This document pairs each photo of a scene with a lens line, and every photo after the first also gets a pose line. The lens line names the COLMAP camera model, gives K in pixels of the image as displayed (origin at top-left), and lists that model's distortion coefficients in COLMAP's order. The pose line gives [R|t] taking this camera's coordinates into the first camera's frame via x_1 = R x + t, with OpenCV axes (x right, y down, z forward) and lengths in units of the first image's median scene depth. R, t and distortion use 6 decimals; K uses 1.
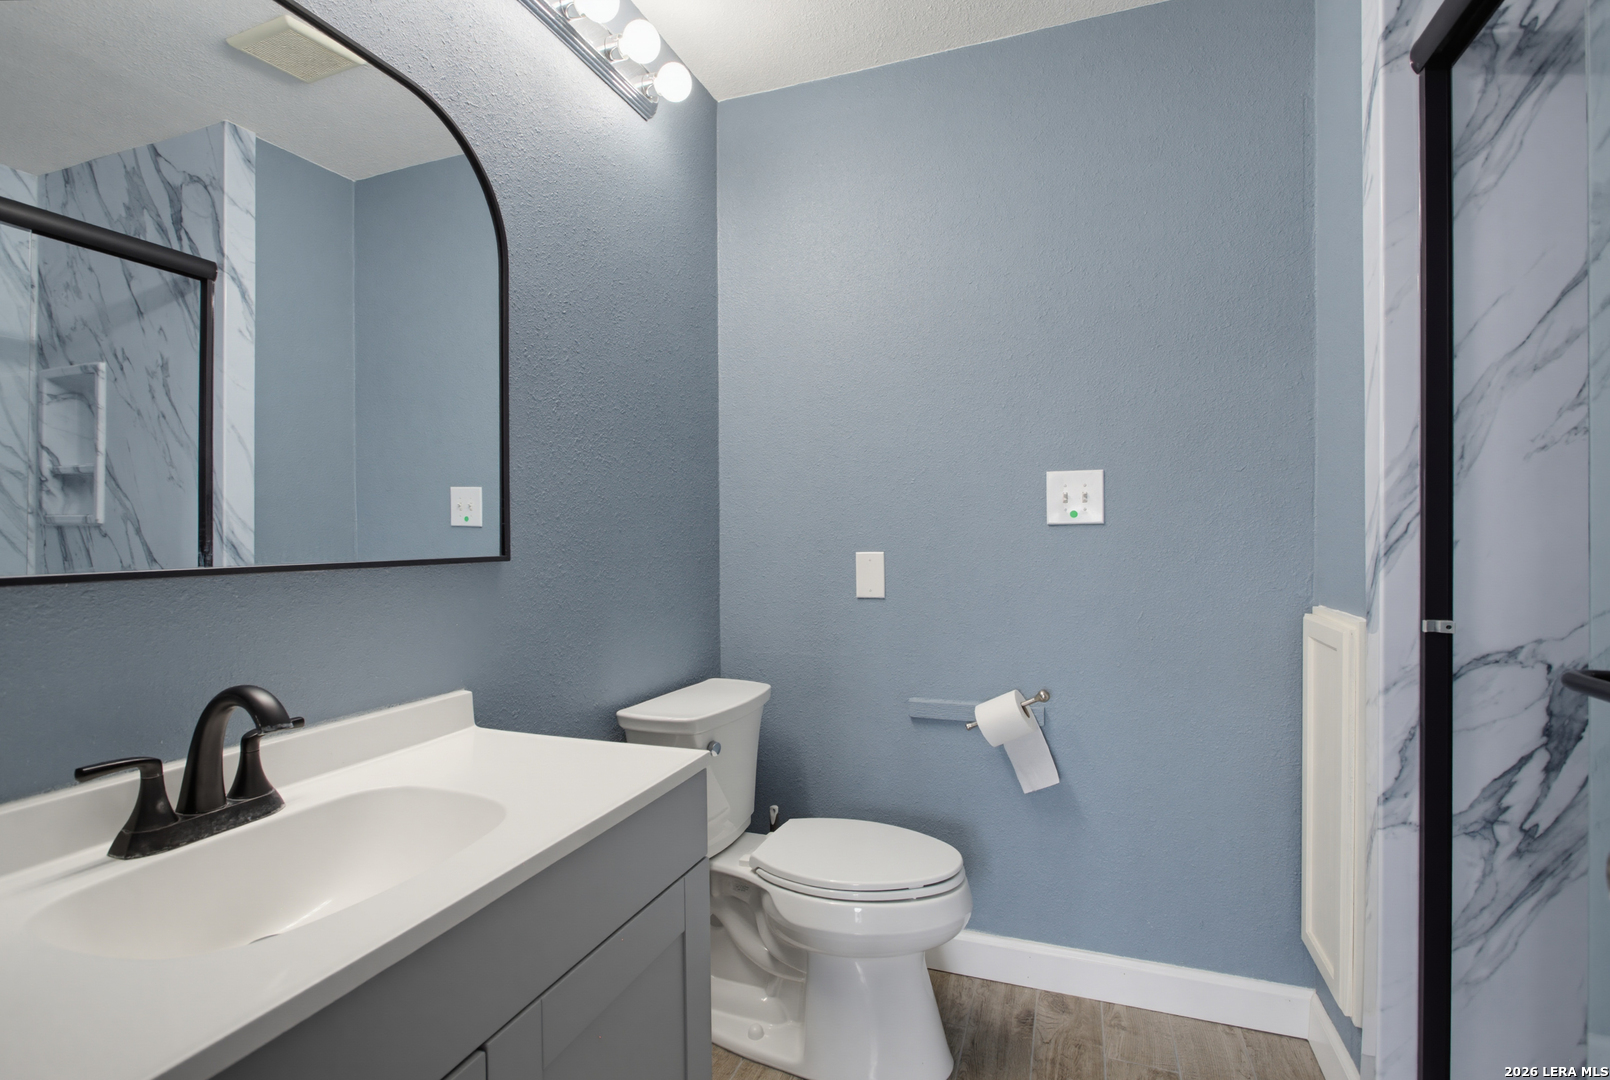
lens RADIAL K [[756.2, 0, 804.3], [0, 756.2, 526.6], [0, 0, 1]] dist [-0.003583, 0.000179]
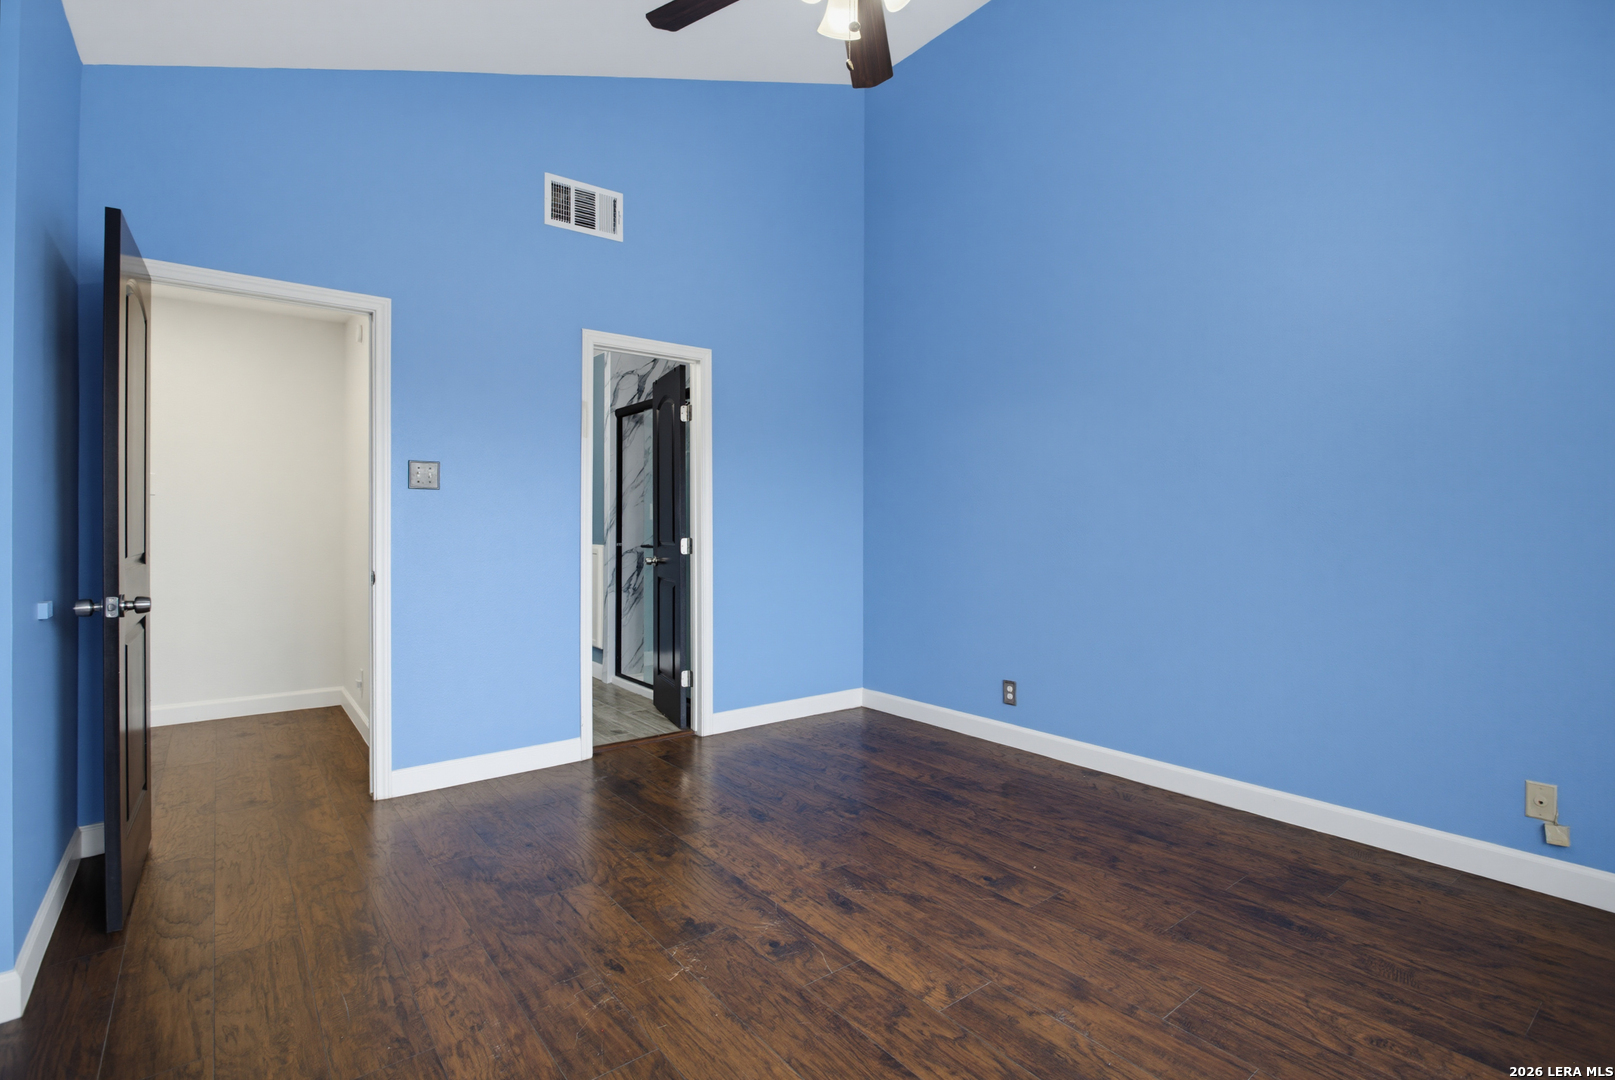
lens RADIAL K [[766.7, 0, 802.7], [0, 766.7, 531.0], [0, 0, 1]] dist [-0.003318, 0.000105]
pose [[0.542447, -0.005787, 0.840070, -2.285663], [-0.007923, 0.999897, 0.012004, -0.008318], [-0.840053, -0.013167, 0.542345, -2.272610]]
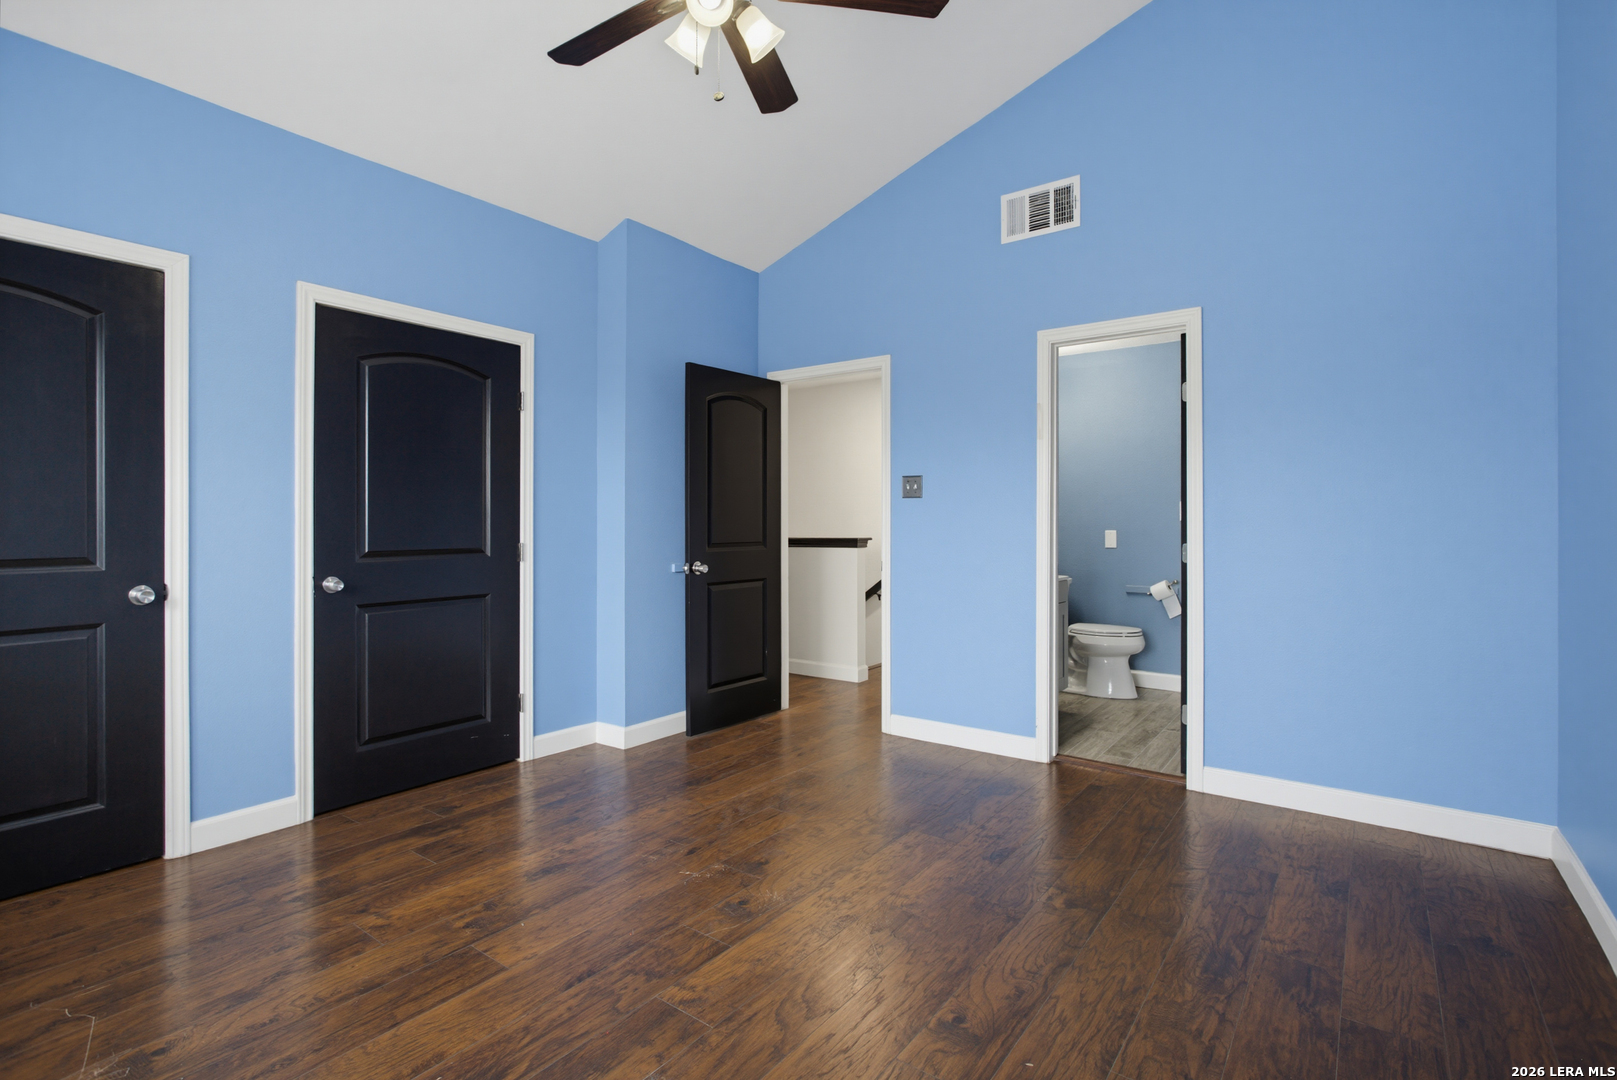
lens RADIAL K [[759.5, 0, 807.8], [0, 759.5, 526.5], [0, 0, 1]] dist [-0.003583, 0.000179]
pose [[0.954720, 0.003472, -0.297486, -0.221807], [0.000837, 0.999897, 0.014357, -0.032443], [0.297505, -0.013956, 0.954618, -3.036457]]
